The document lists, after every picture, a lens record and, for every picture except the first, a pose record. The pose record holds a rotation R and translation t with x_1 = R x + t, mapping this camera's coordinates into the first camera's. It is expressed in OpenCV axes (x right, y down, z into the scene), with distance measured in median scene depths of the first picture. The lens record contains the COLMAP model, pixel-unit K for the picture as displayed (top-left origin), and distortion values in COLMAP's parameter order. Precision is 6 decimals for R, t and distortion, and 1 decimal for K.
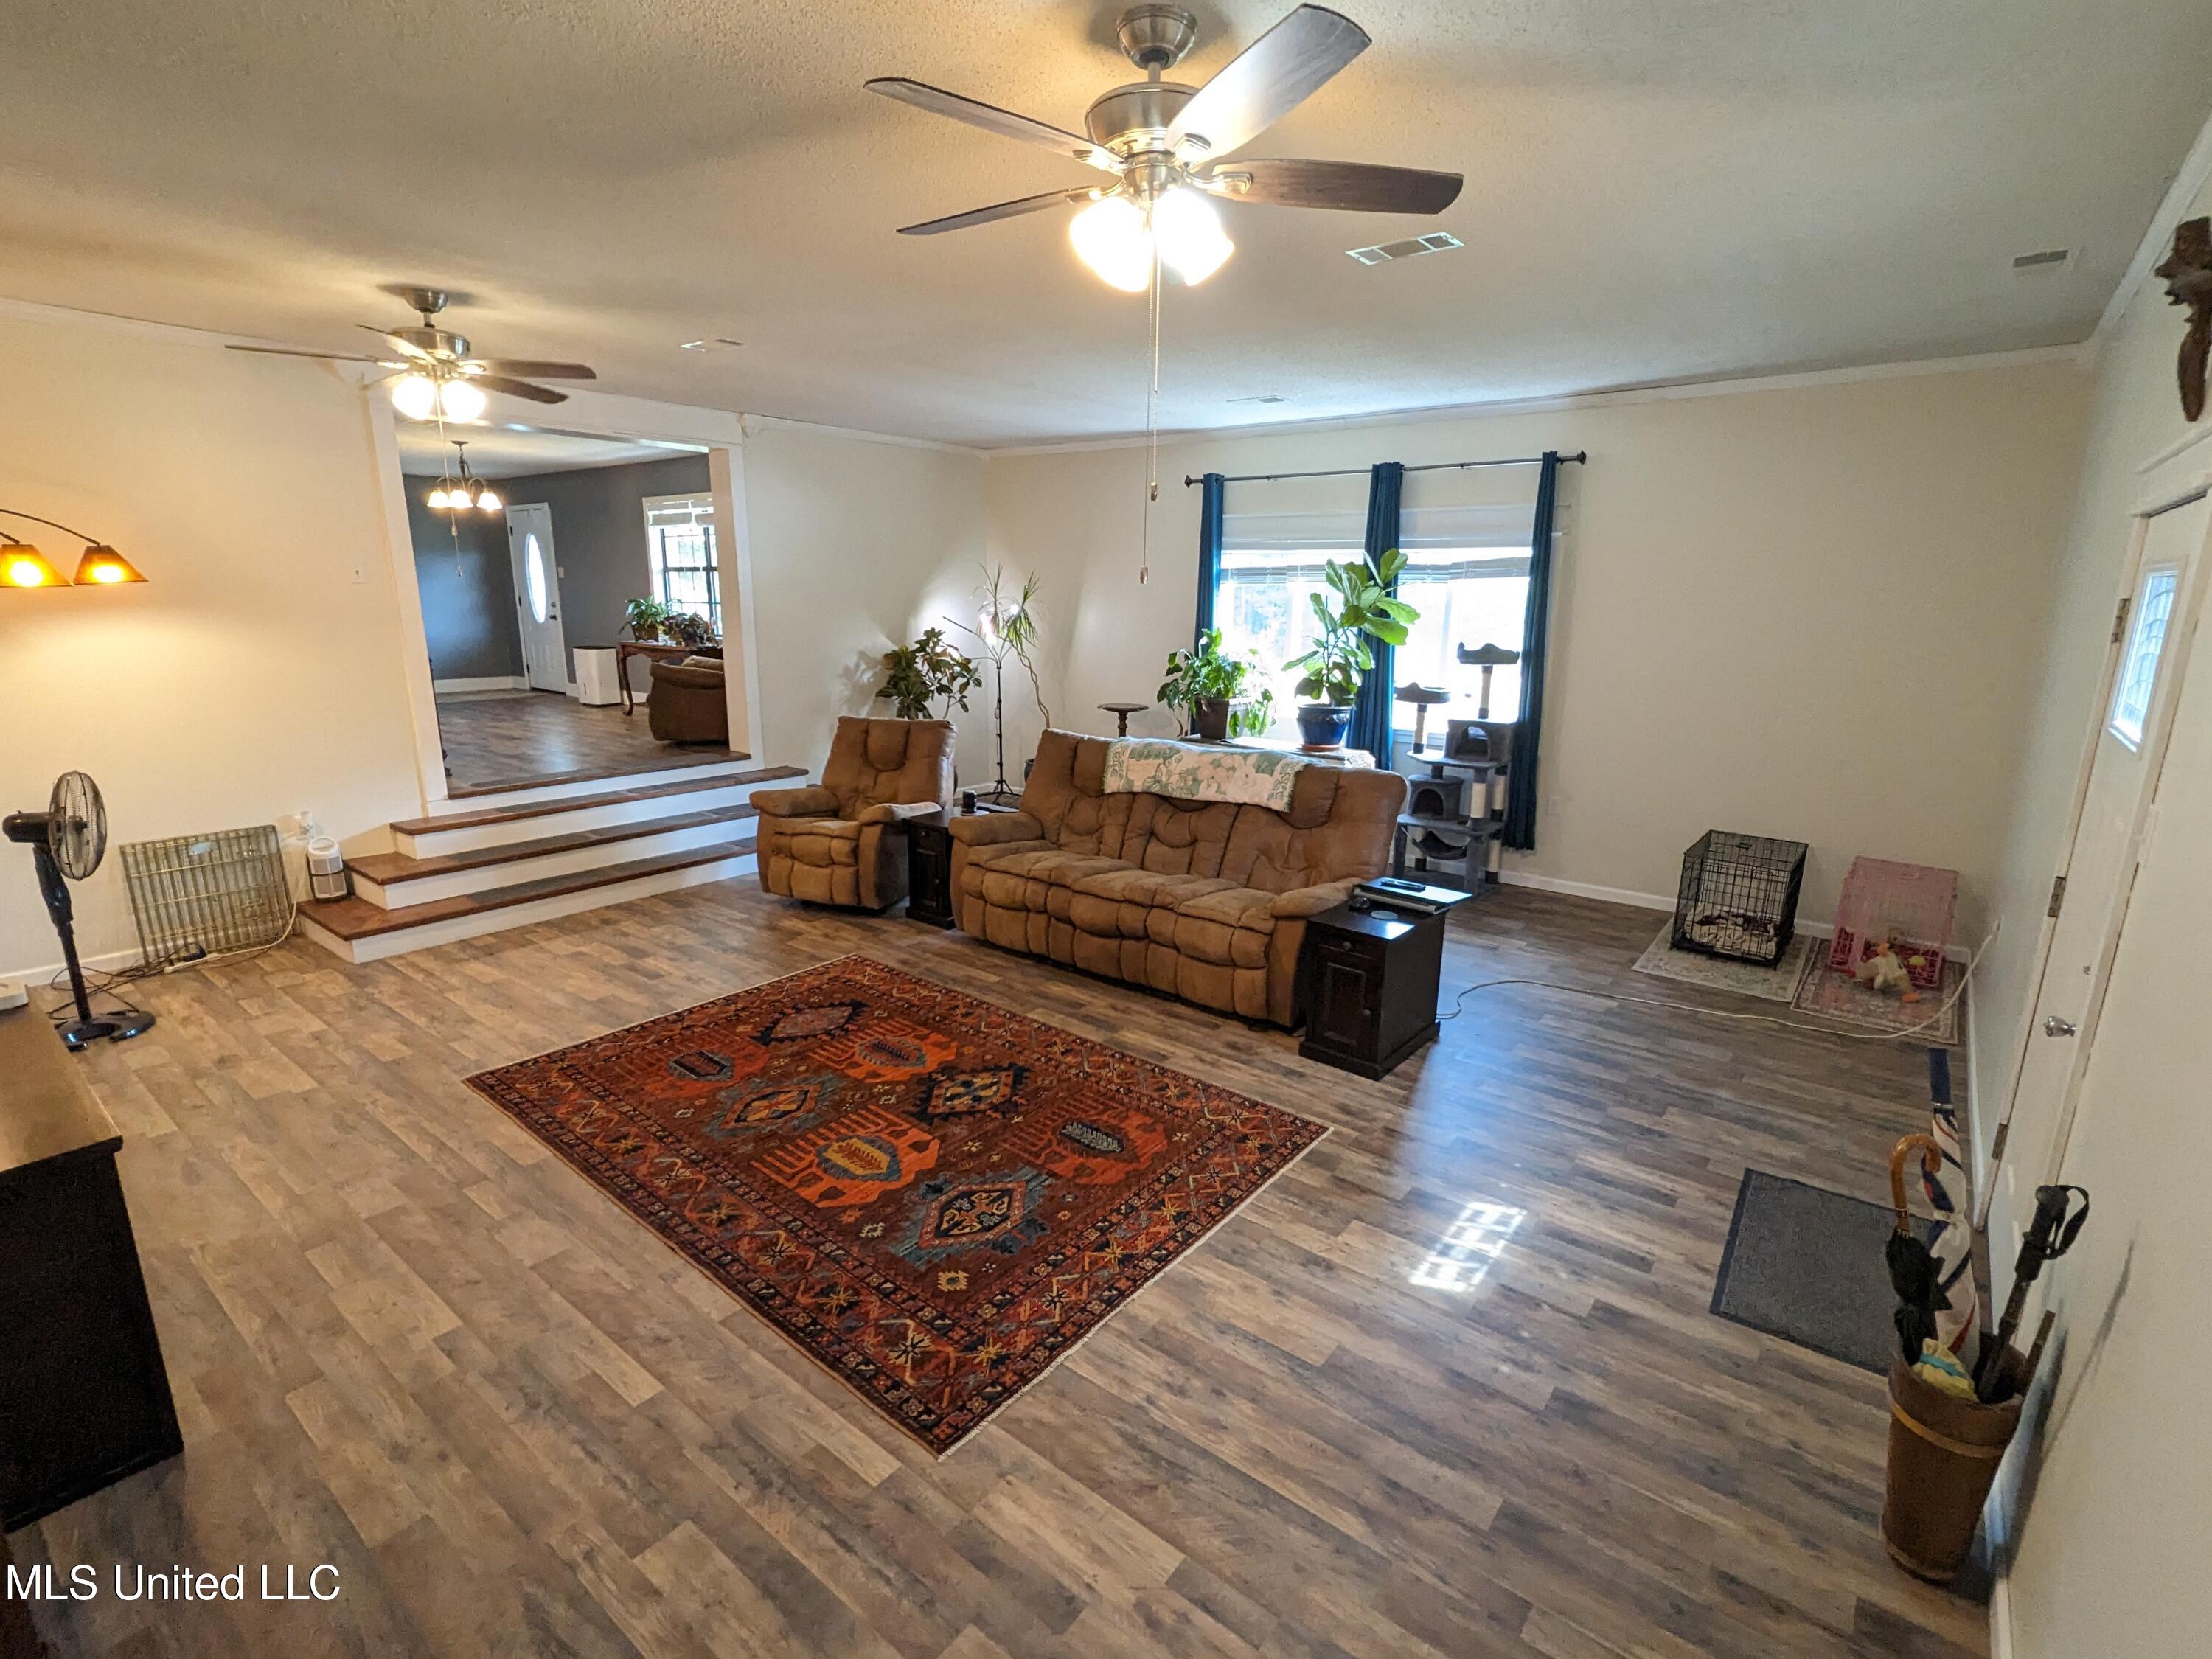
lens RADIAL K [[1041.2, 0, 1100.7], [0, 1041.2, 830.5], [0, 0, 1]] dist [0.002896, 0.000063]
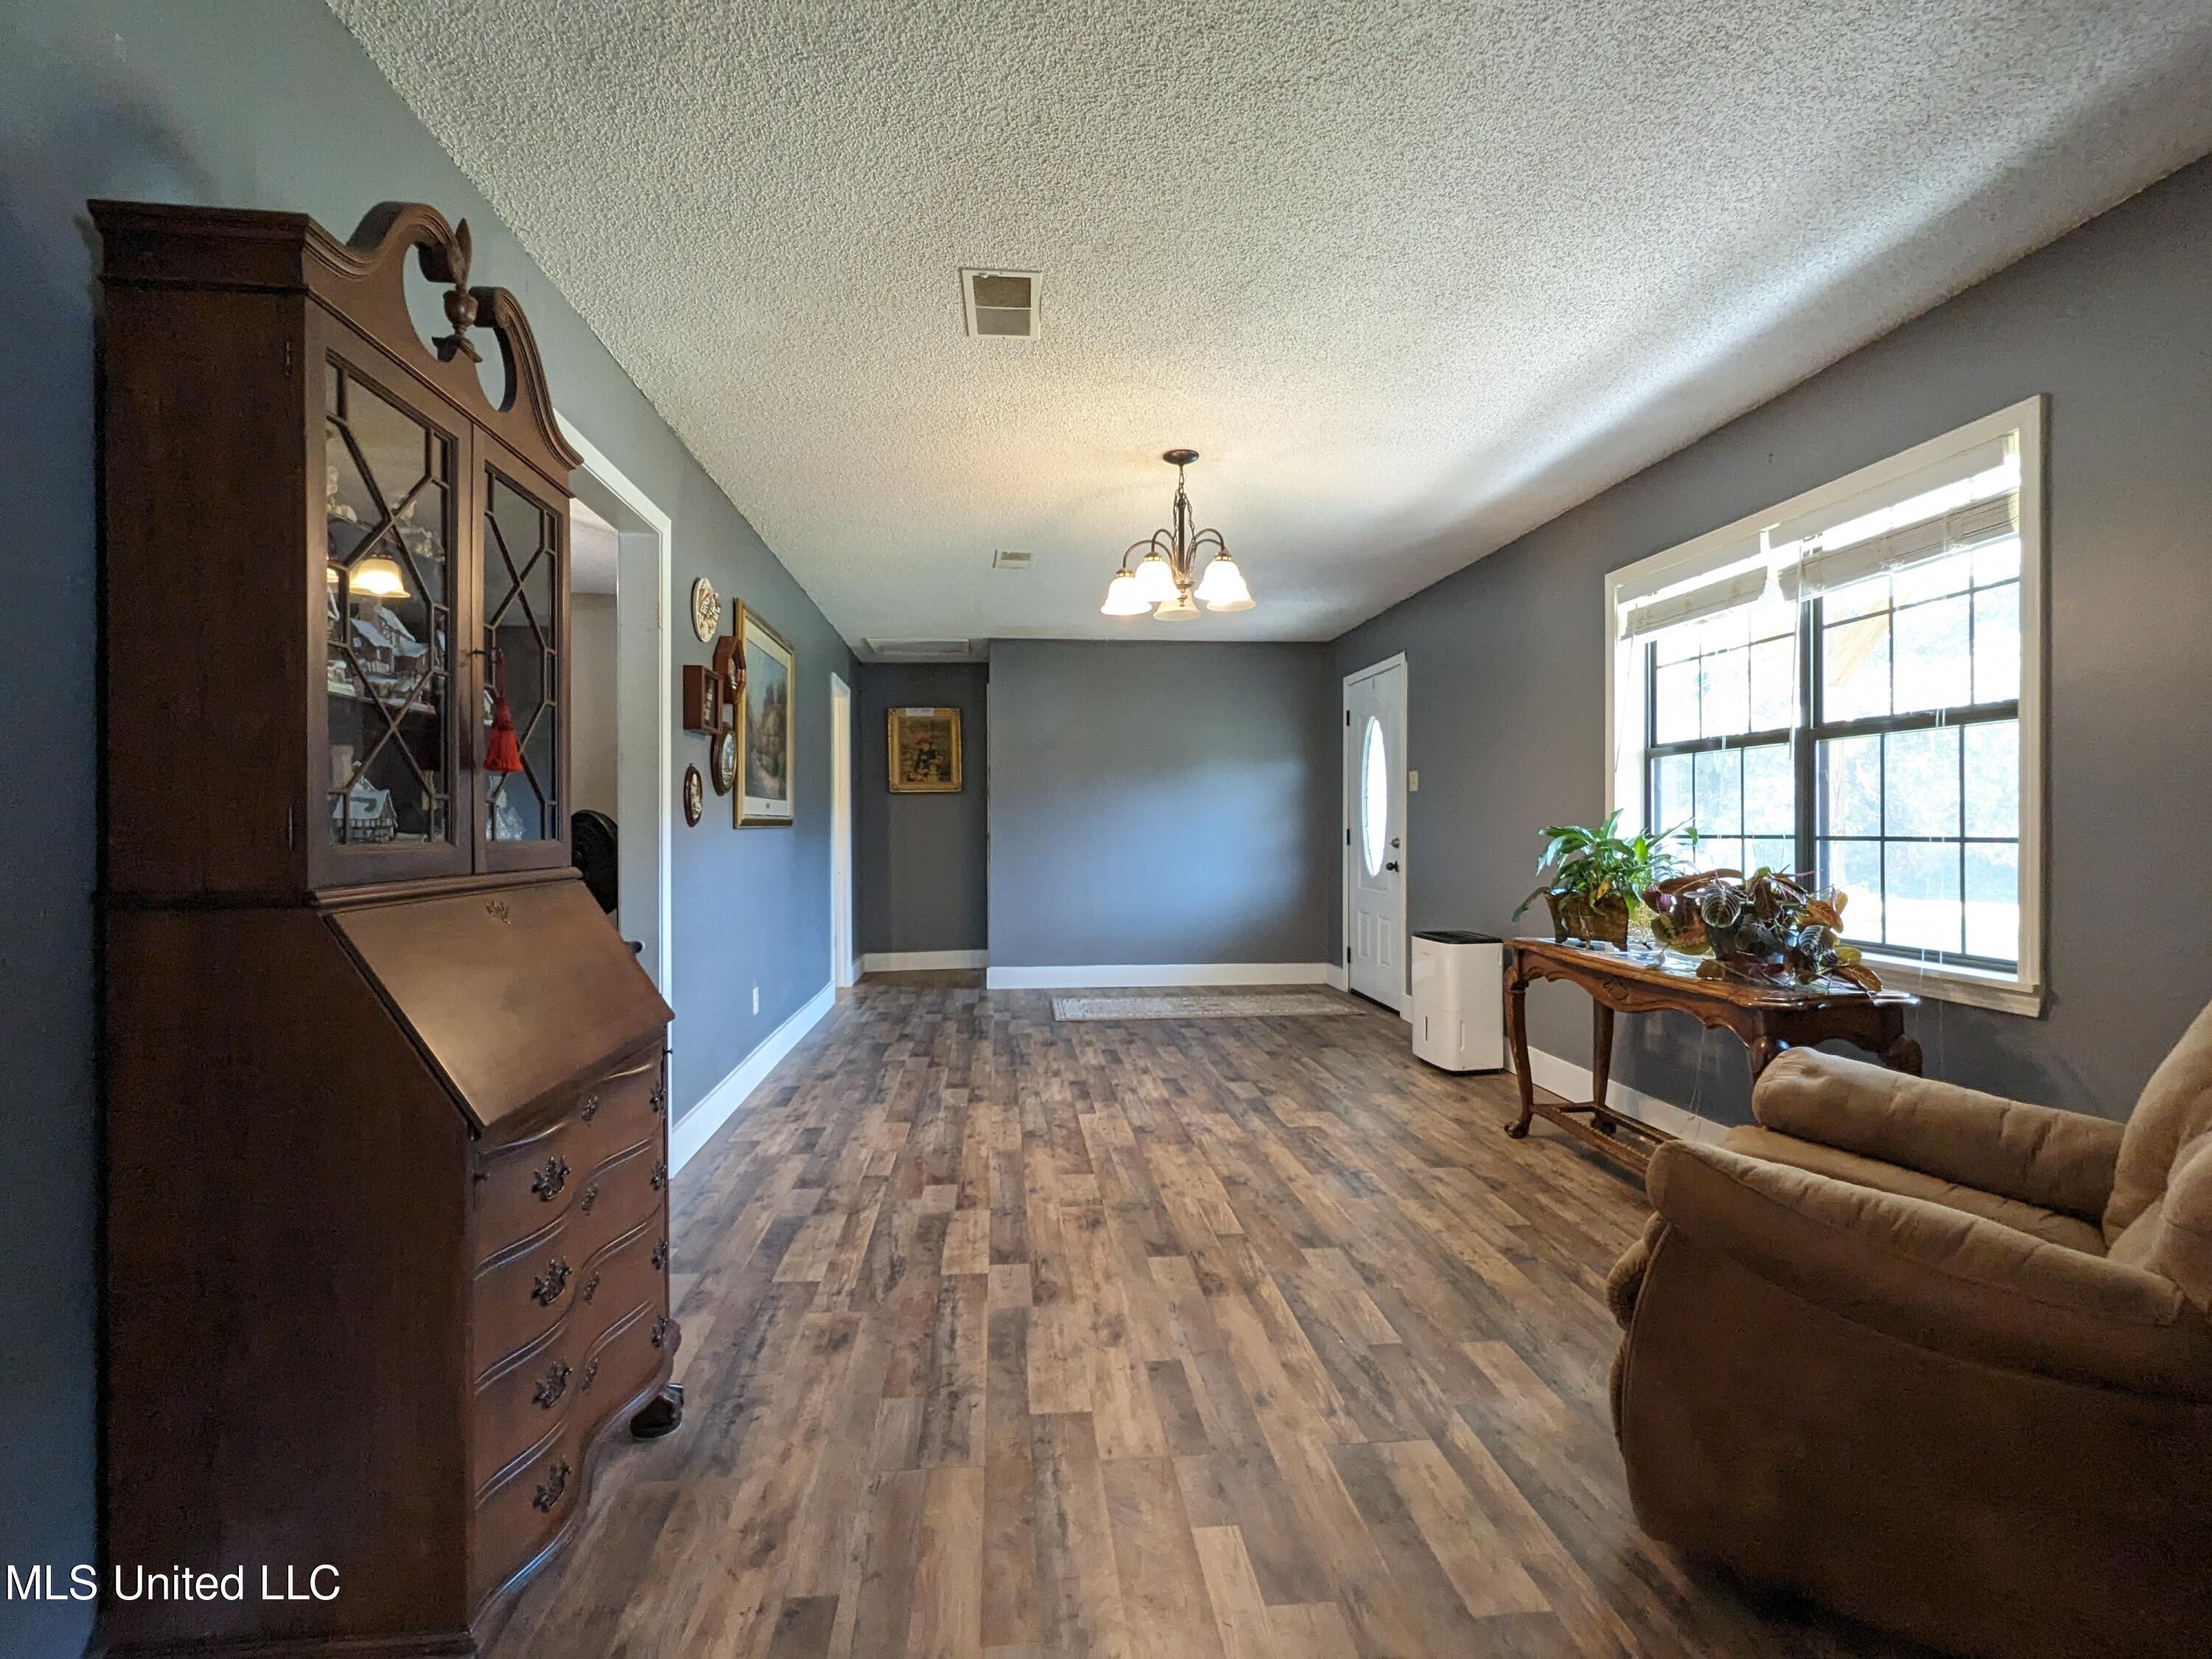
lens RADIAL K [[1041.2, 0, 1100.7], [0, 1041.2, 830.5], [0, 0, 1]] dist [0.002896, 0.000063]
pose [[0.694367, -0.007257, -0.719585, -0.291020], [-0.155751, 0.974732, -0.160122, -0.134379], [0.702564, 0.223260, 0.675691, 0.625966]]
